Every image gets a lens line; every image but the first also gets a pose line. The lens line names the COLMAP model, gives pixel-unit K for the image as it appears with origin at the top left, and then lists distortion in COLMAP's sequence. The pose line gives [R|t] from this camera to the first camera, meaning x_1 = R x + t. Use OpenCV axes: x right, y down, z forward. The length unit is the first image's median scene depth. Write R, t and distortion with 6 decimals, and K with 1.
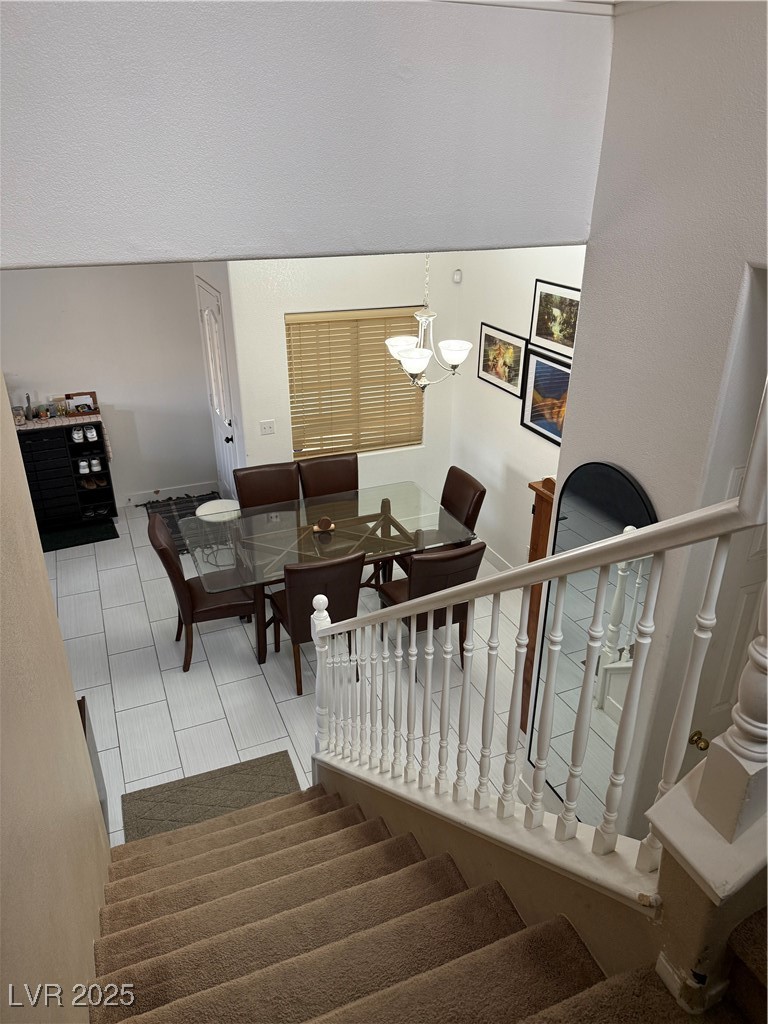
lens RADIAL K [[716.1, 0, 383.9], [0, 716.1, 514.4], [0, 0, 1]] dist [0.059436, -0.016981]
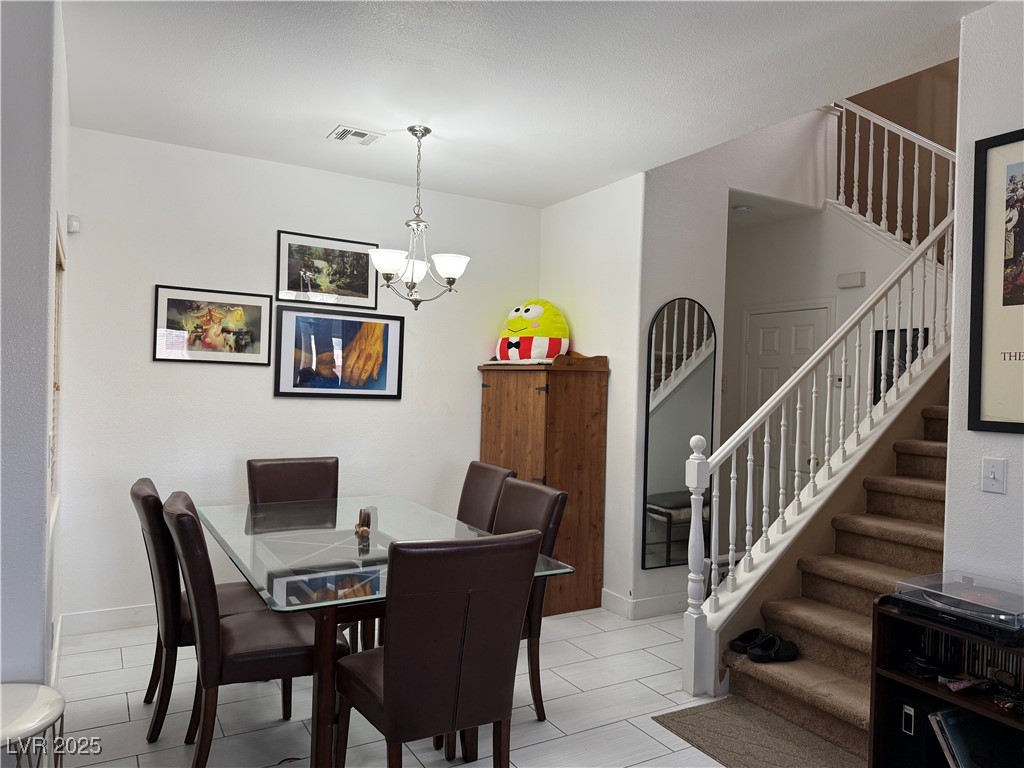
lens RADIAL K [[716.1, 0, 510.9], [0, 716.1, 386.4], [0, 0, 1]] dist [0.059436, -0.016981]
pose [[-0.122181, -0.005771, 0.992491, -0.710856], [0.404809, 0.912737, 0.055141, -0.073345], [-0.906202, 0.408506, -0.109183, 0.880139]]
